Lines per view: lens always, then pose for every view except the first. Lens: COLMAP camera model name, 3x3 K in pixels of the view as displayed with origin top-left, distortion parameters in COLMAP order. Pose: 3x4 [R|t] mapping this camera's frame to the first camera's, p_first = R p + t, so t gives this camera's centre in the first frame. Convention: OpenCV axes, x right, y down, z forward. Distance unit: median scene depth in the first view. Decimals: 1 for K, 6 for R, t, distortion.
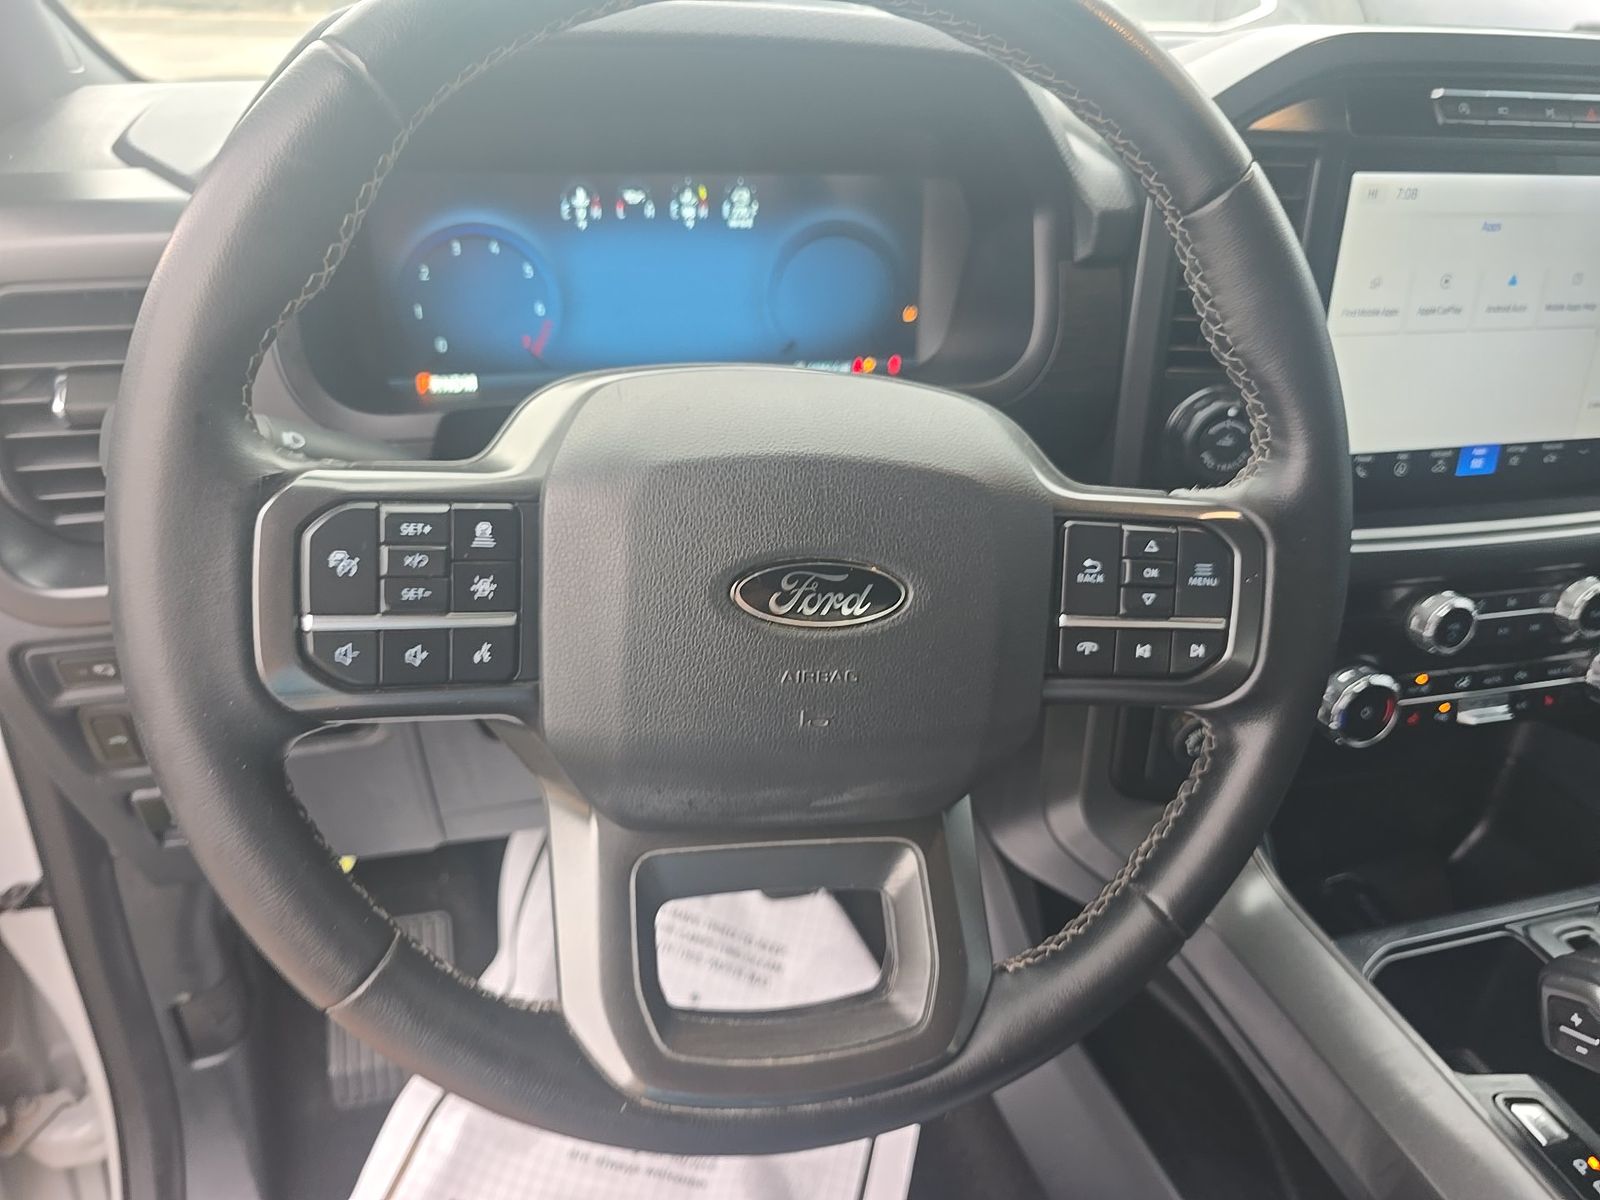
lens RADIAL K [[1169.5, 0, 797.8], [0, 1169.5, 614.9], [0, 0, 1]] dist [0.006745, -0.000185]
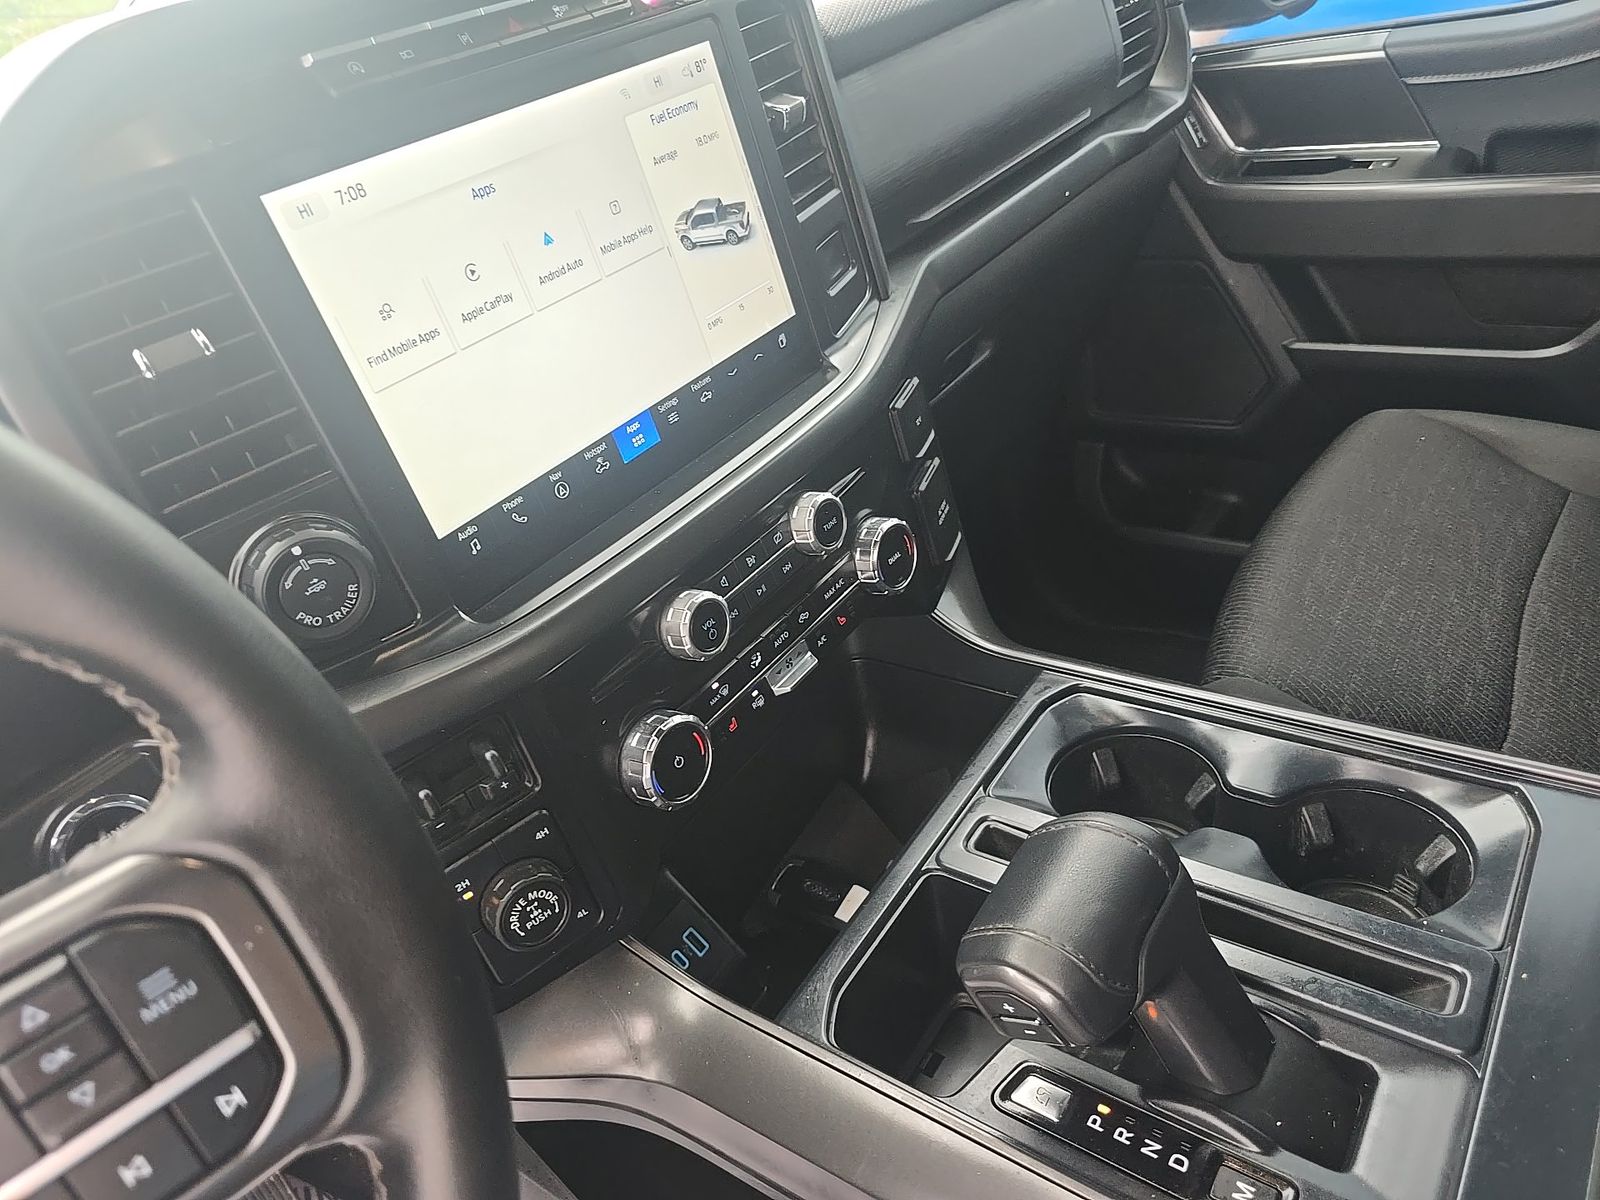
lens RADIAL K [[1080.3, 0, 800.3], [0, 1080.3, 595.8], [0, 0, 1]] dist [0.055486, -0.055832]
pose [[0.767723, -0.504066, 0.395625, 0.308131], [0.499944, 0.857387, 0.122240, -0.071125], [-0.400821, 0.103944, 0.910241, 0.246485]]
